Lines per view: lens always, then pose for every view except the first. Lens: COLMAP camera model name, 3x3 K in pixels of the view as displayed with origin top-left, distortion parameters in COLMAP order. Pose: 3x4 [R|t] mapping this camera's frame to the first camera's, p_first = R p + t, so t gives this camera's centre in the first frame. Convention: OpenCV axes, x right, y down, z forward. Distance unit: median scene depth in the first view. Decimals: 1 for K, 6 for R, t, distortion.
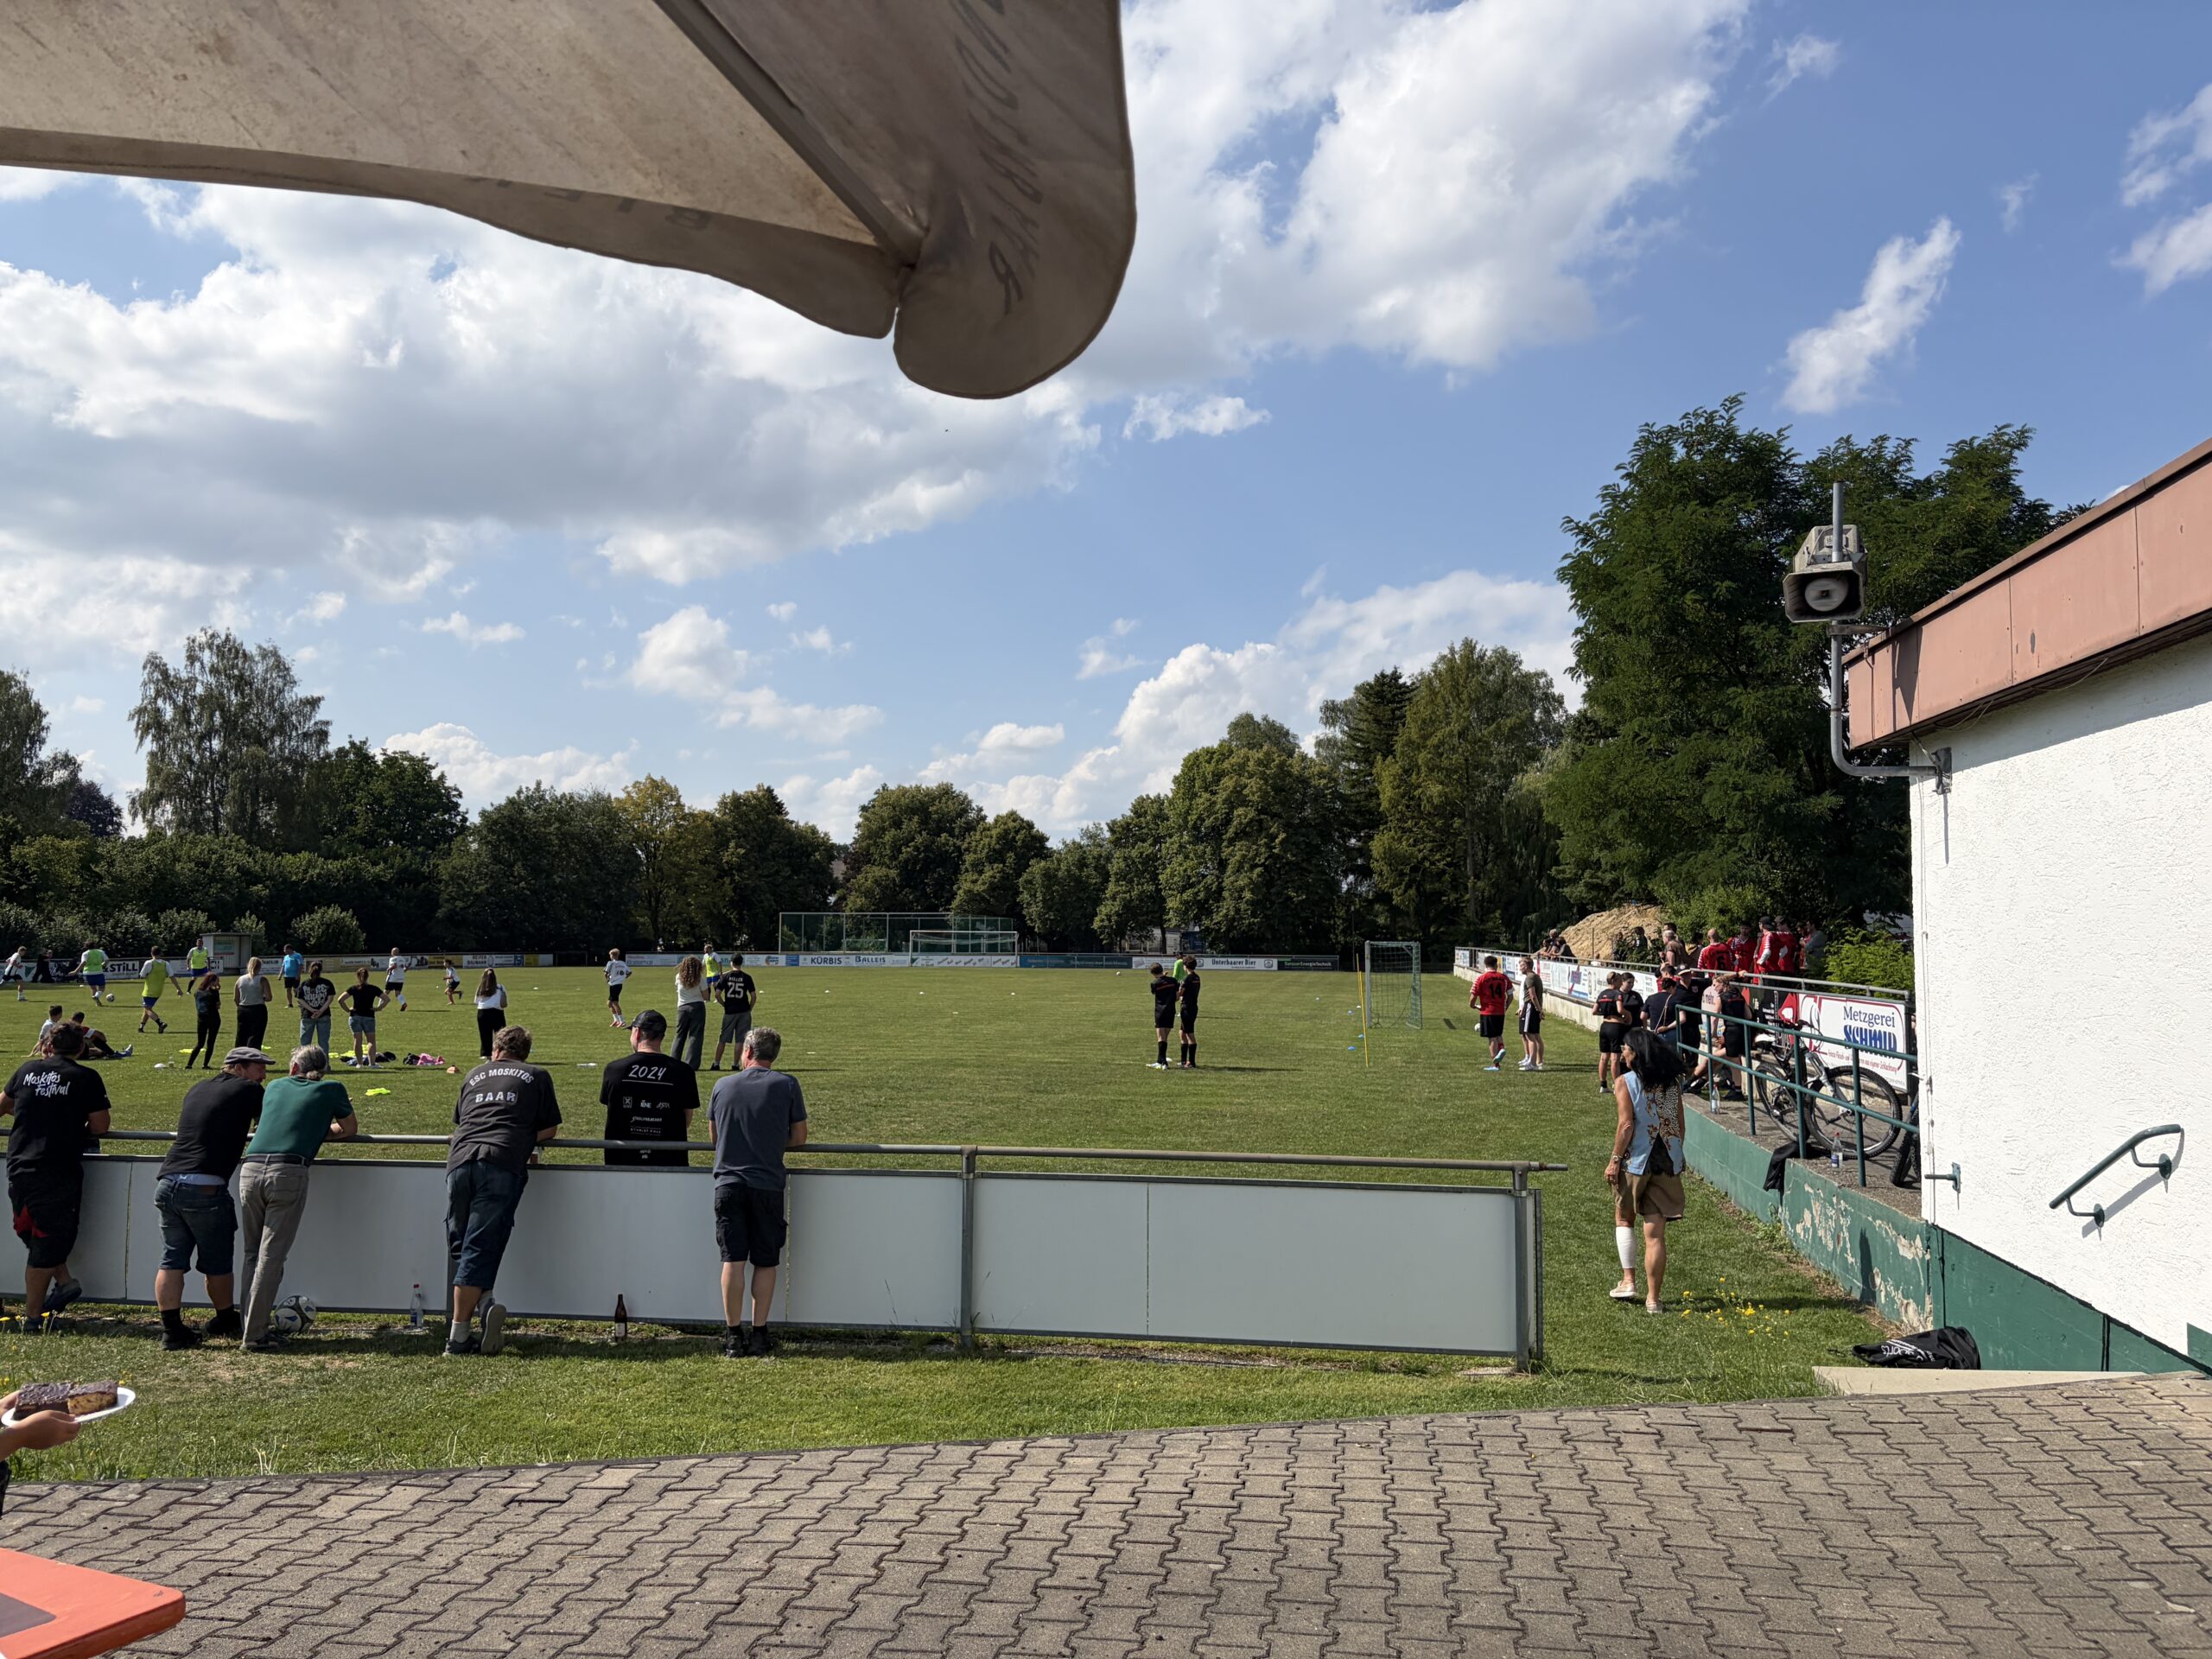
lens RADIAL K [[1676.4, 0, 1120.3], [0, 1676.4, 883.8], [0, 0, 1]] dist [0.039336, -0.032717]
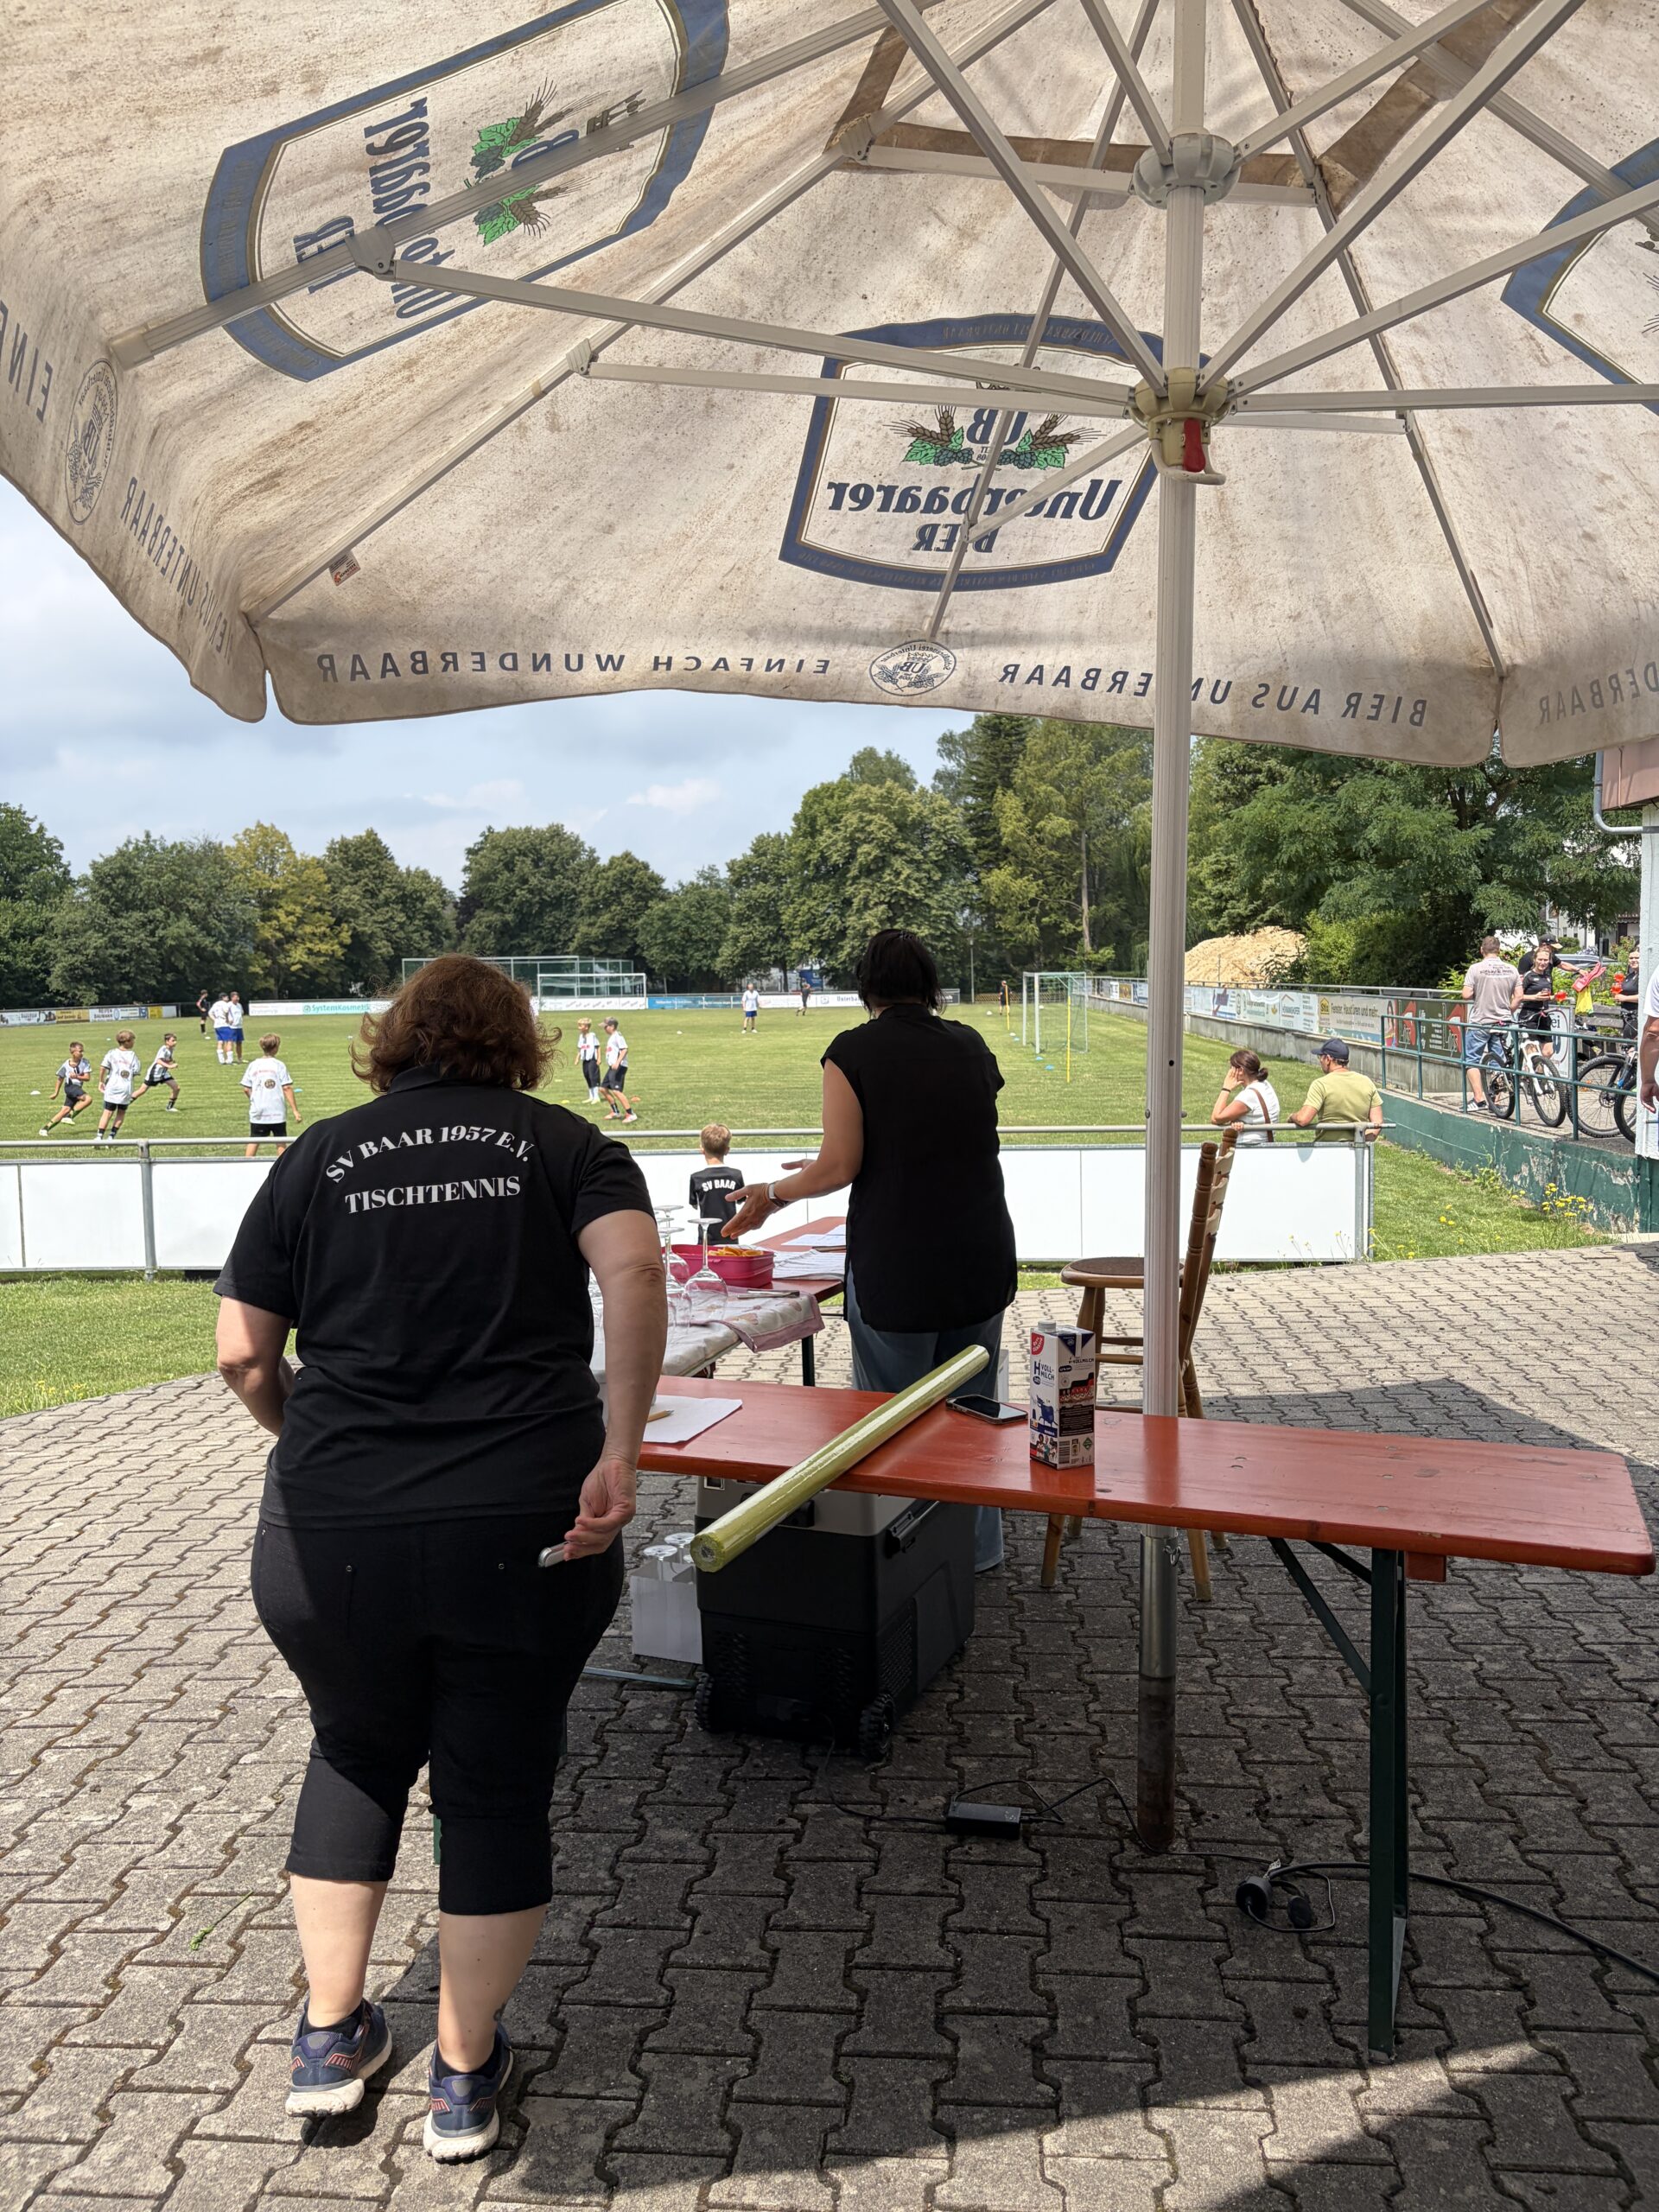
lens RADIAL K [[1676.4, 0, 822.4], [0, 1676.4, 1108.0], [0, 0, 1]] dist [0.039336, -0.032717]
pose [[0.997298, -0.031448, 0.066391, -0.104463], [0.023906, 0.993479, 0.111482, -0.002820], [-0.069464, -0.109594, 0.991546, -0.117304]]
